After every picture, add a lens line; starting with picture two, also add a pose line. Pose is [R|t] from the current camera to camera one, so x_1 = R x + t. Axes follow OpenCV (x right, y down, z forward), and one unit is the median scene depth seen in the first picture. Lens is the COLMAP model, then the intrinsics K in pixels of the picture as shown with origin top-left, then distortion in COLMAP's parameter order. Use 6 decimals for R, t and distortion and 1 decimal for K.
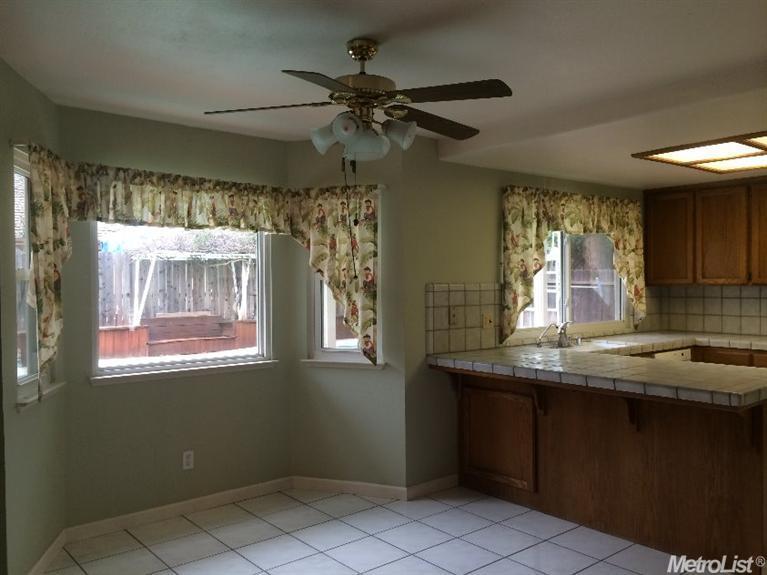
lens RADIAL K [[640.3, 0, 383.6], [0, 640.3, 285.2], [0, 0, 1]] dist [0.019151, -0.055678]
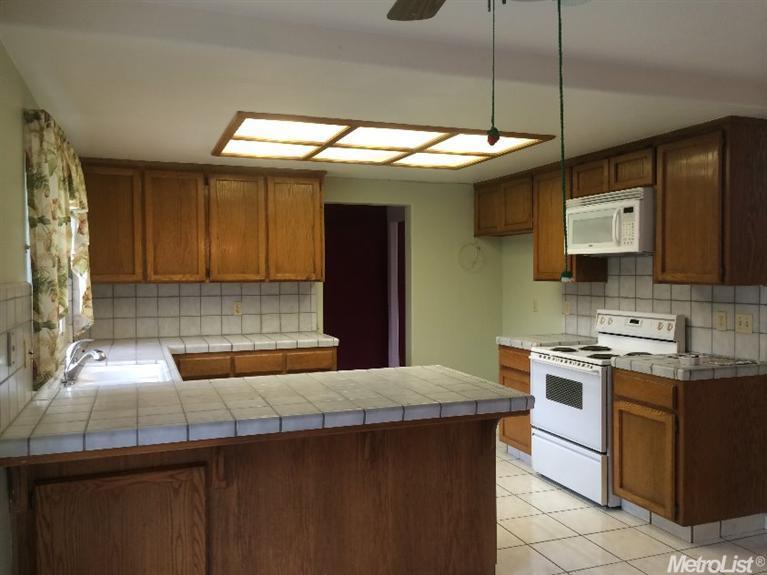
lens RADIAL K [[640.3, 0, 383.7], [0, 640.3, 289.1], [0, 0, 1]] dist [0.019151, -0.055678]
pose [[0.316684, -0.018734, 0.948346, -0.217638], [0.009893, 0.999816, 0.016447, -0.002405], [-0.948479, 0.004174, 0.316811, 0.472704]]
